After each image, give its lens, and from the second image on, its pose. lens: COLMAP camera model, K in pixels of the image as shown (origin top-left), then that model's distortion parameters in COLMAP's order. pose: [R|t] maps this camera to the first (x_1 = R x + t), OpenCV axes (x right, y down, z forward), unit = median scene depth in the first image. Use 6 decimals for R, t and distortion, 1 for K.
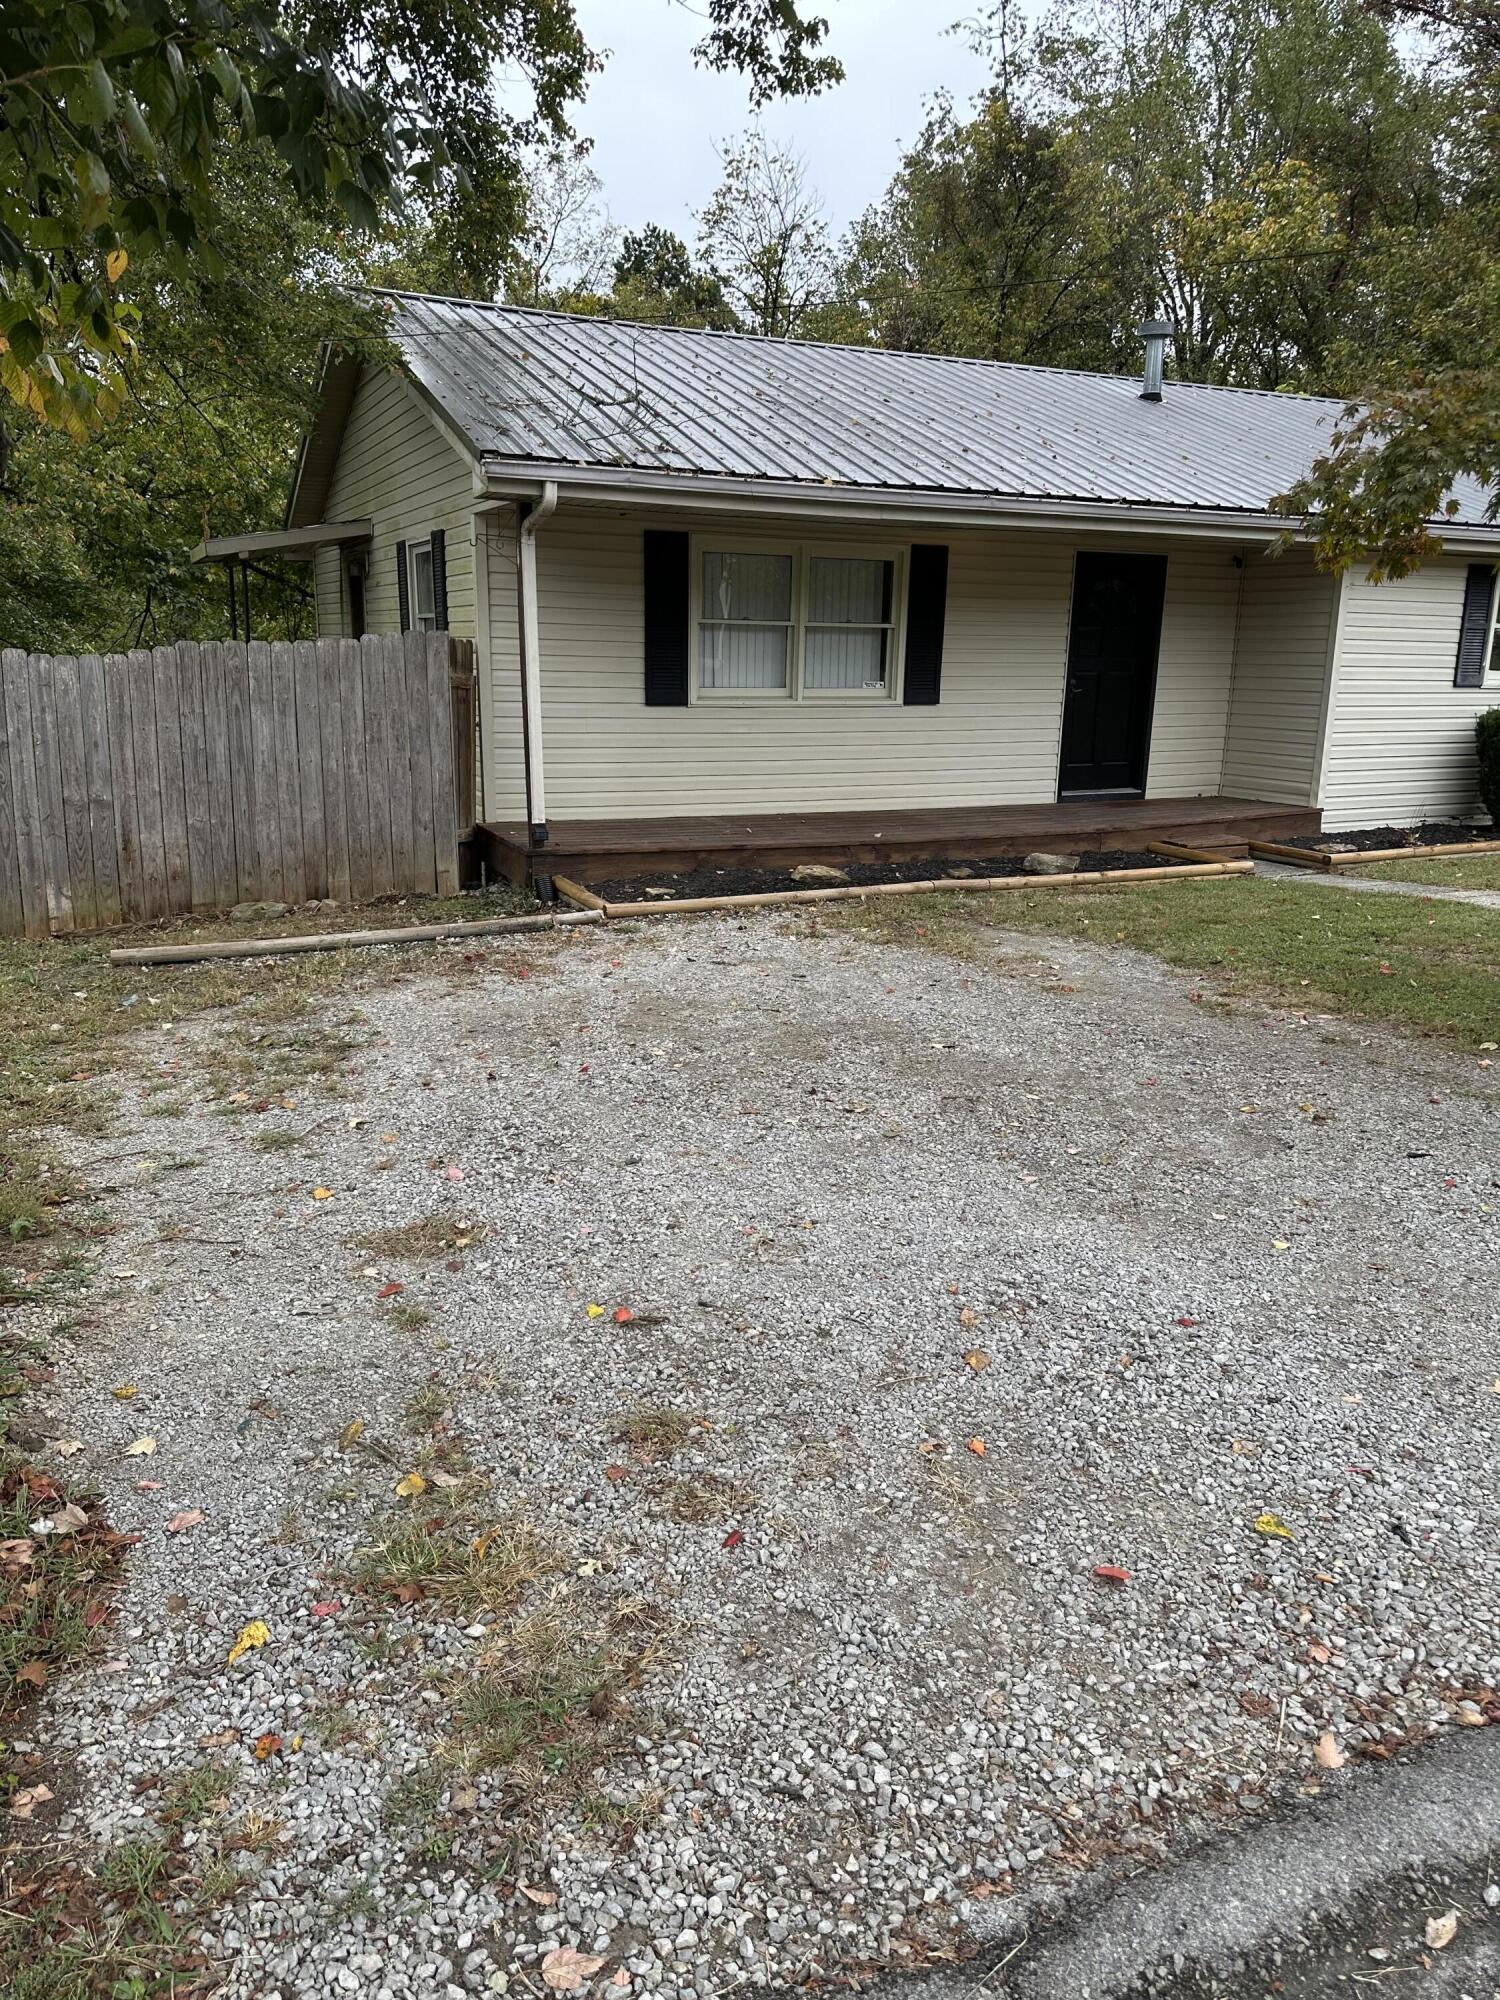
lens RADIAL K [[1392.1, 0, 750.0], [0, 1392.1, 1000.0], [0, 0, 1]] dist [0.158701, -0.286488]
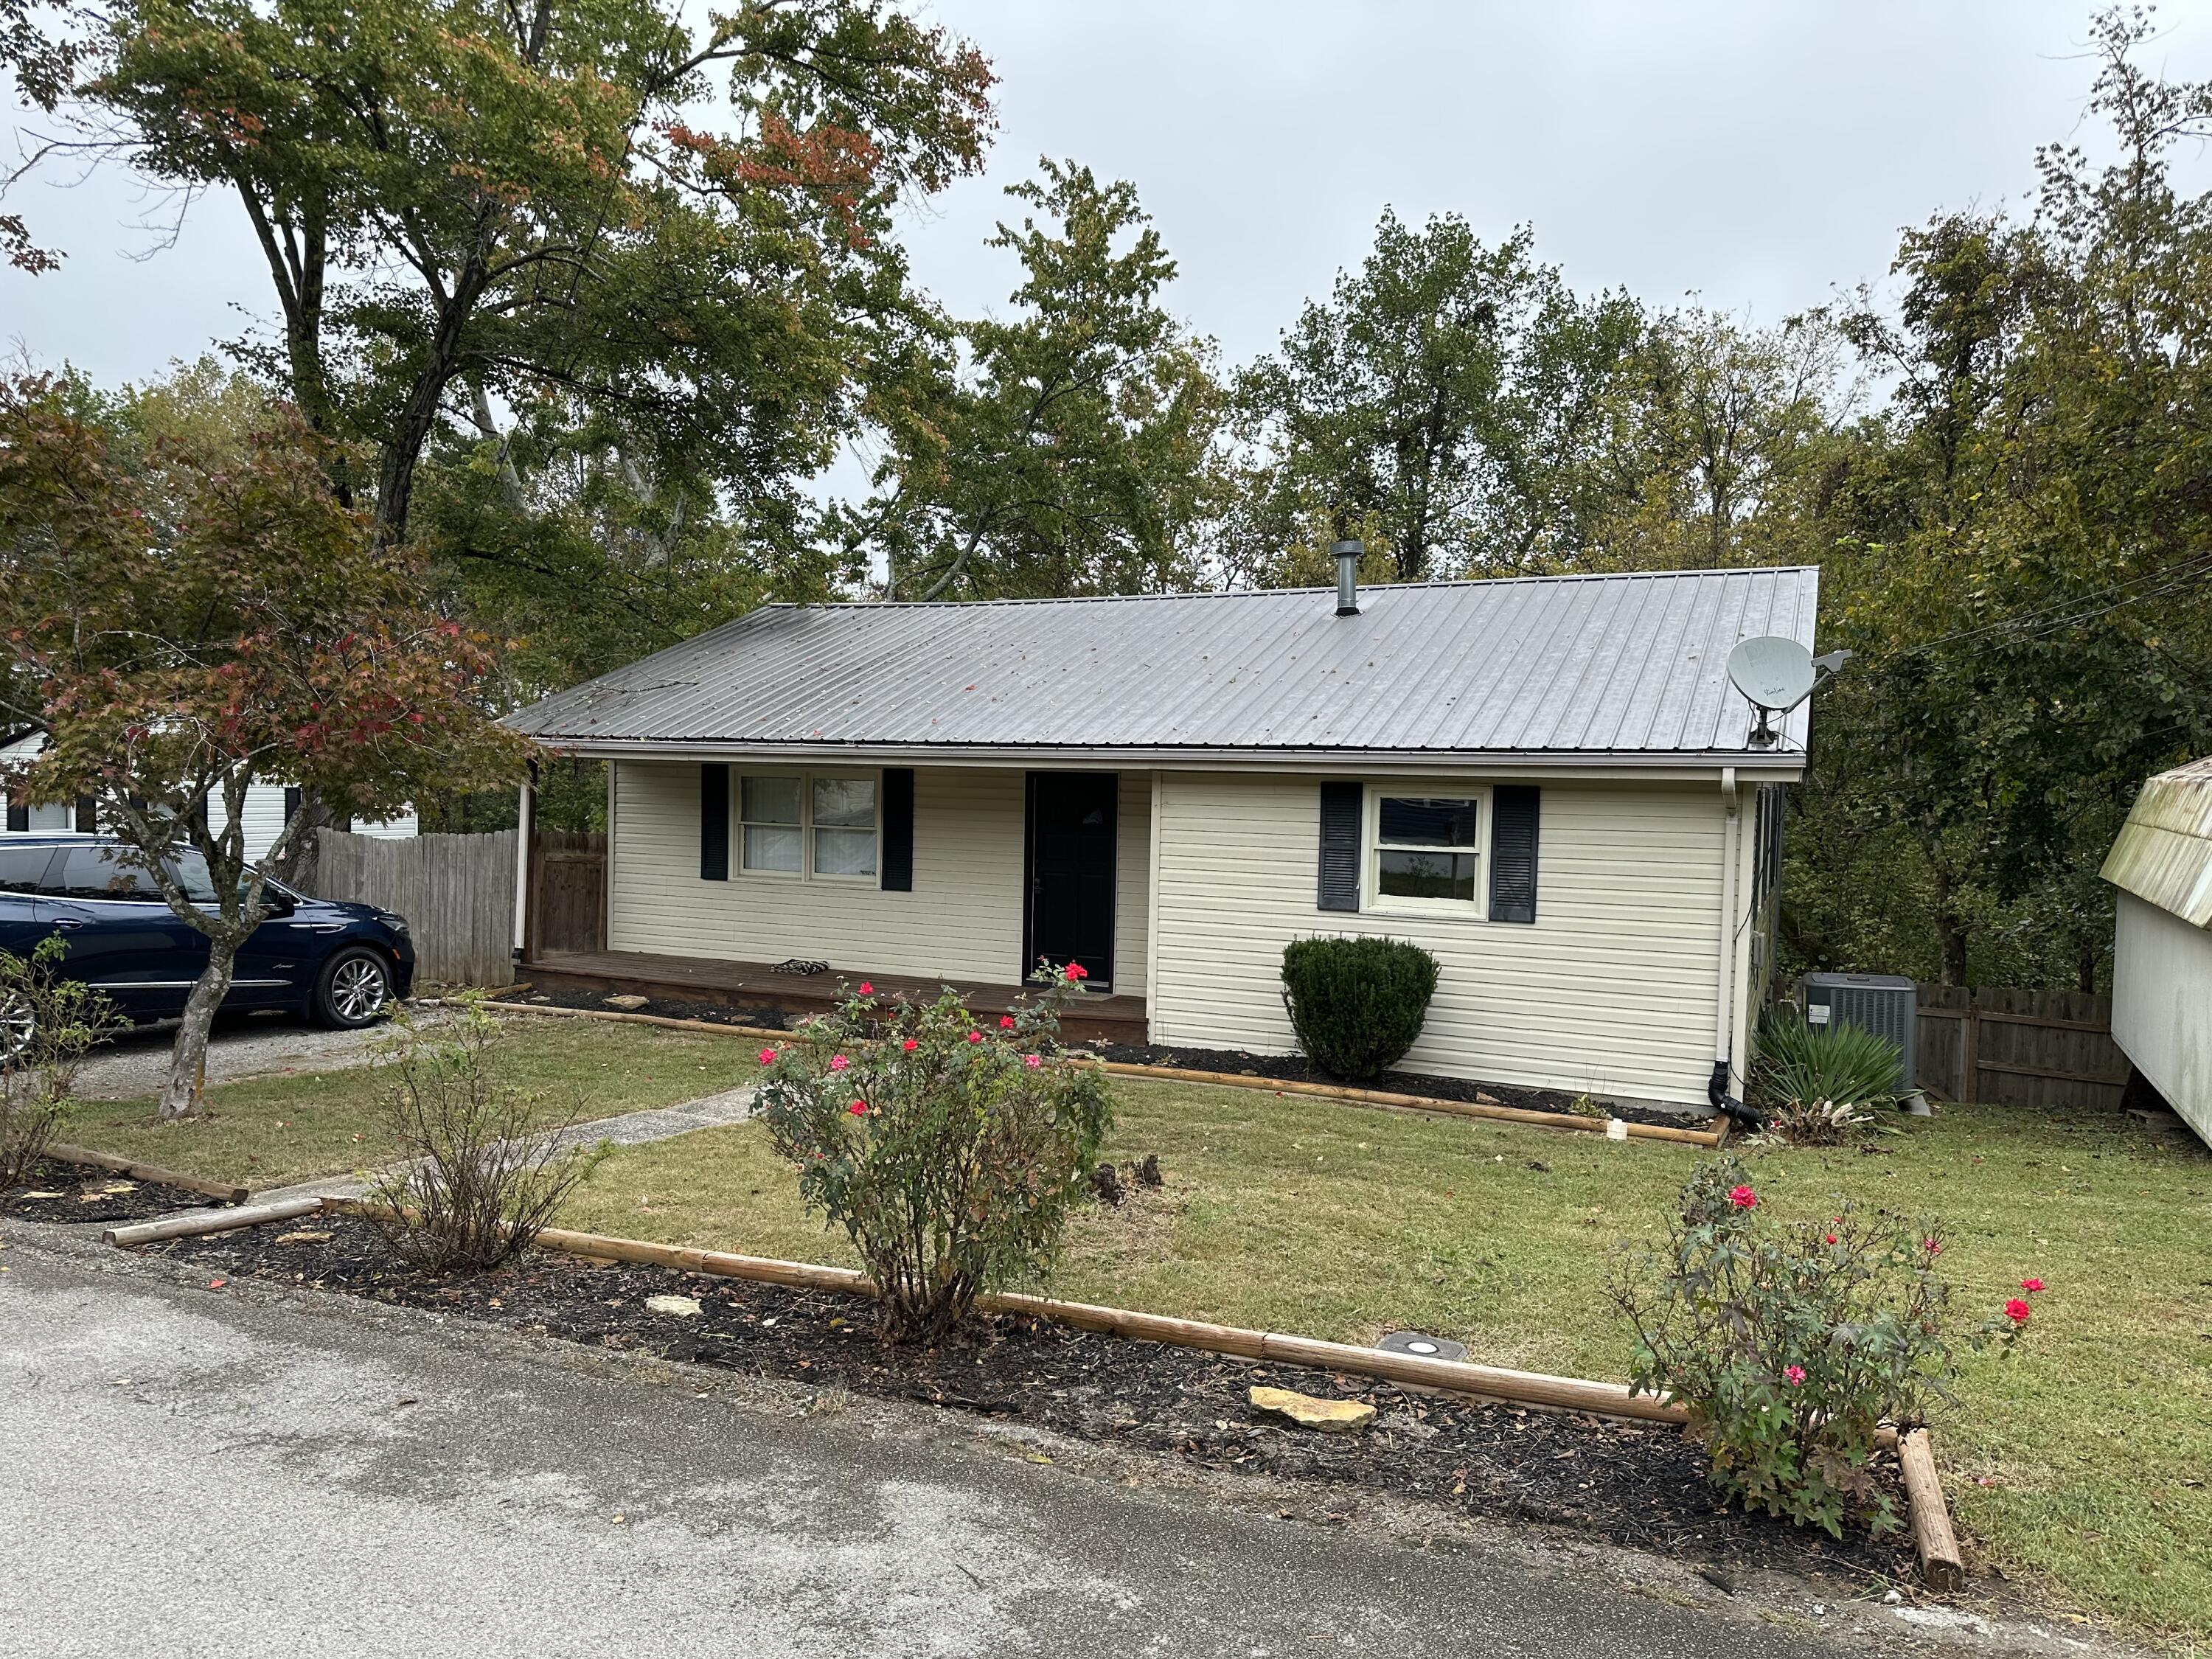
lens RADIAL K [[1539.9, 0, 1089.4], [0, 1539.9, 837.5], [0, 0, 1]] dist [0.140527, -0.221257]
pose [[0.641141, 0.029789, -0.766844, 1.689699], [-0.197056, 0.972133, -0.126991, -0.158604], [0.741692, 0.232531, 0.629145, 0.363016]]
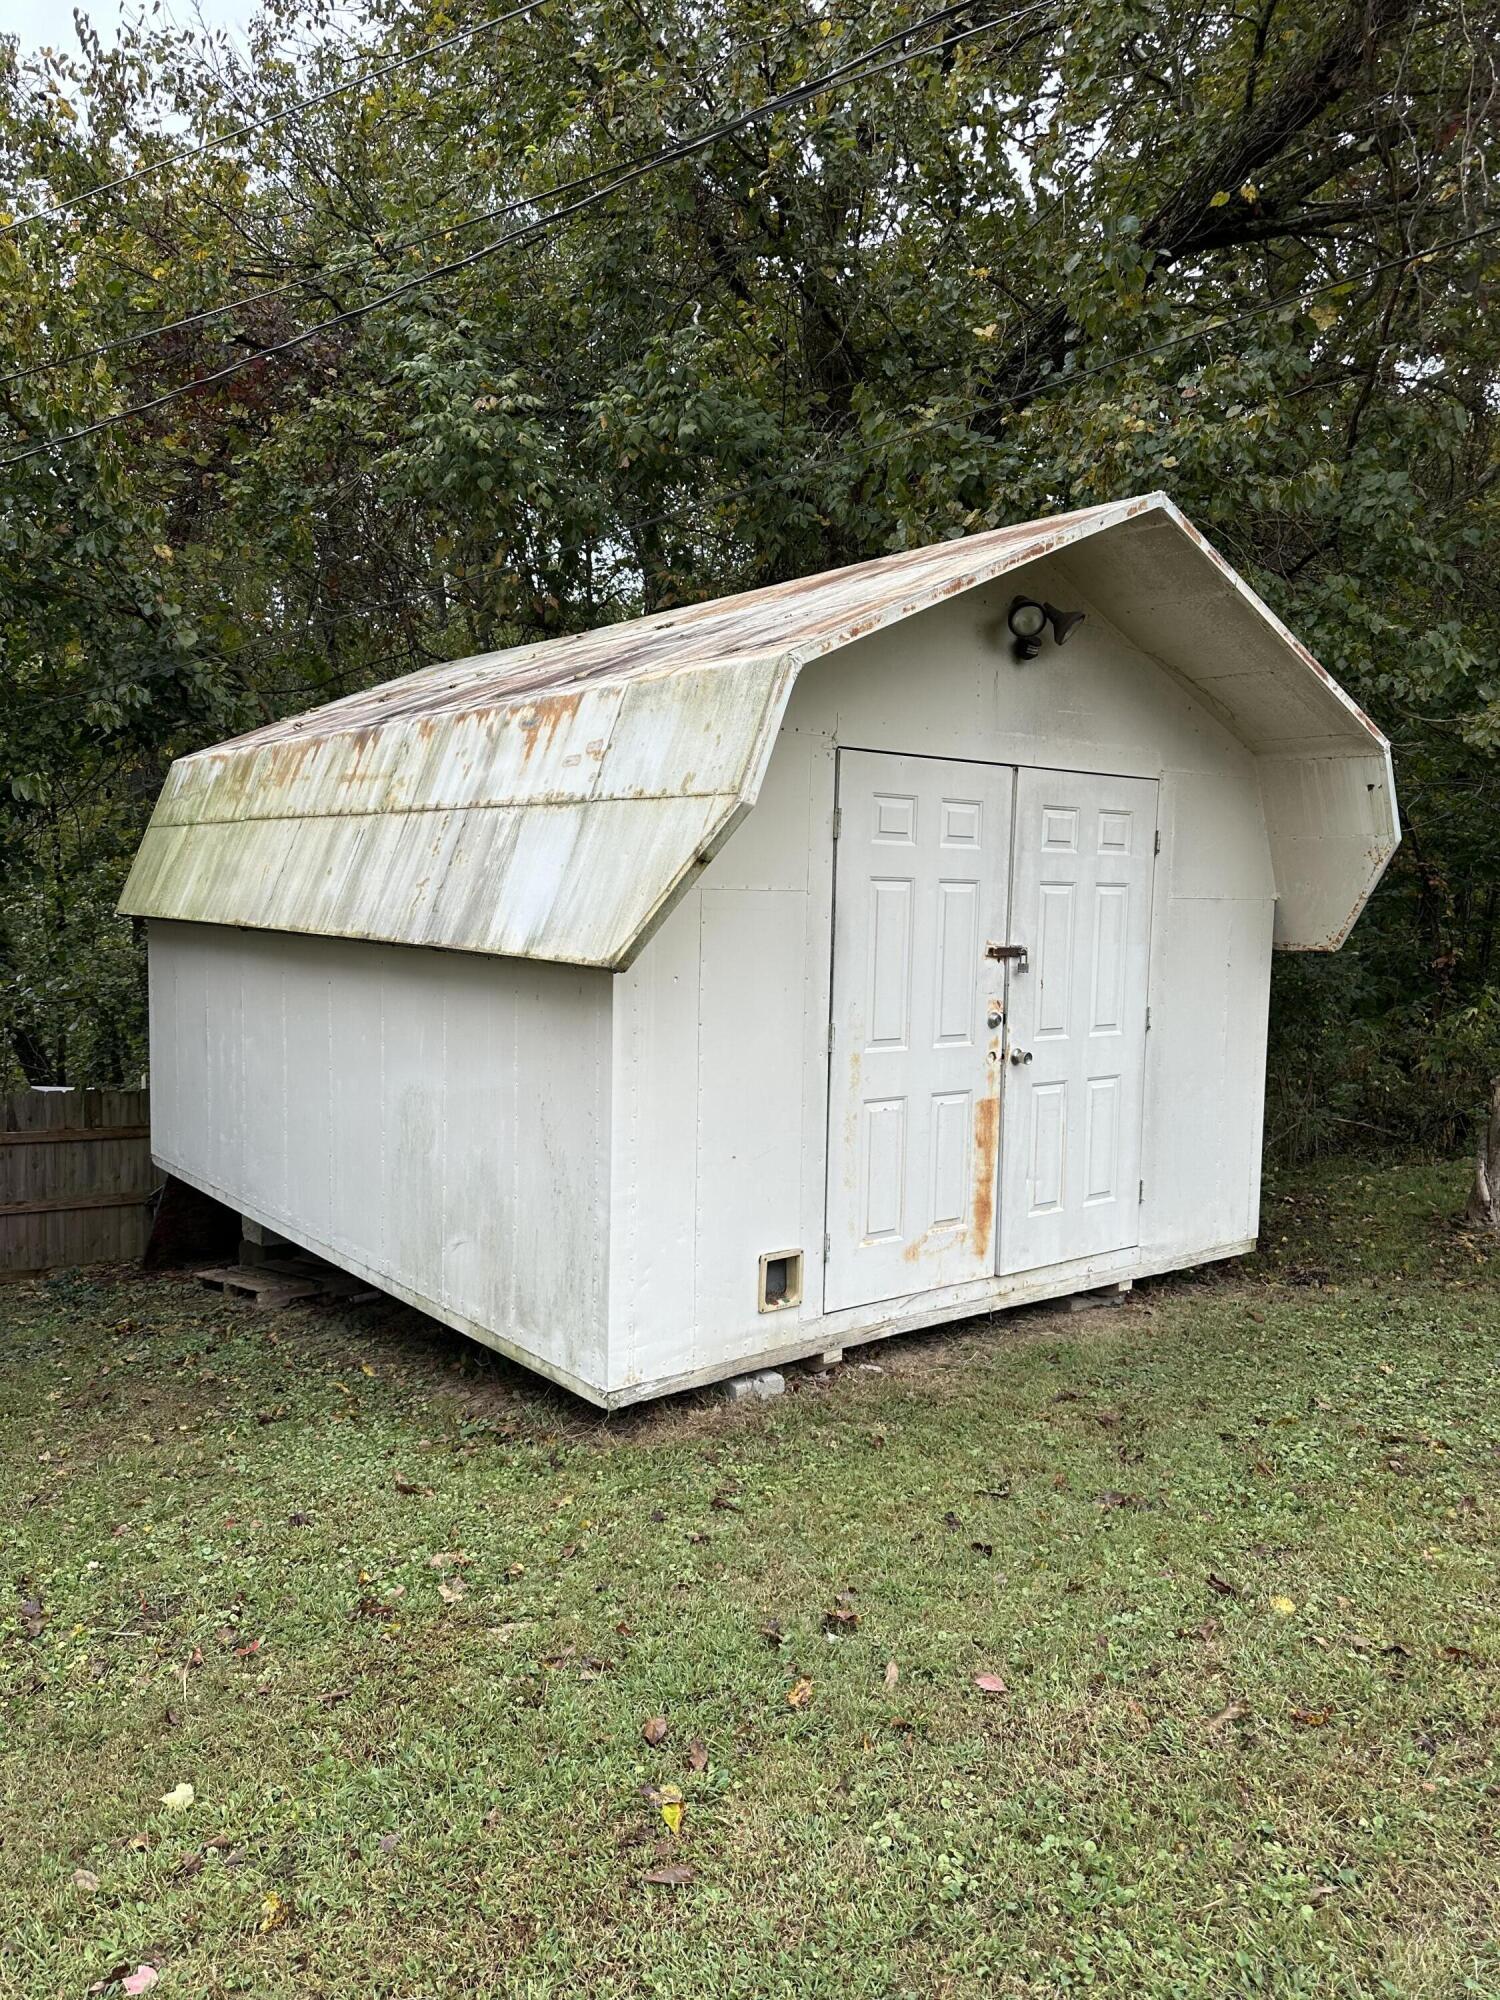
lens RADIAL K [[1392.3, 0, 728.3], [0, 1392.3, 977.8], [0, 0, 1]] dist [0.140527, -0.221257]
pose [[0.970146, -0.012762, 0.242184, 1.284601], [0.058006, 0.981841, -0.180620, -0.296241], [-0.235481, 0.189276, 0.953270, 1.174530]]
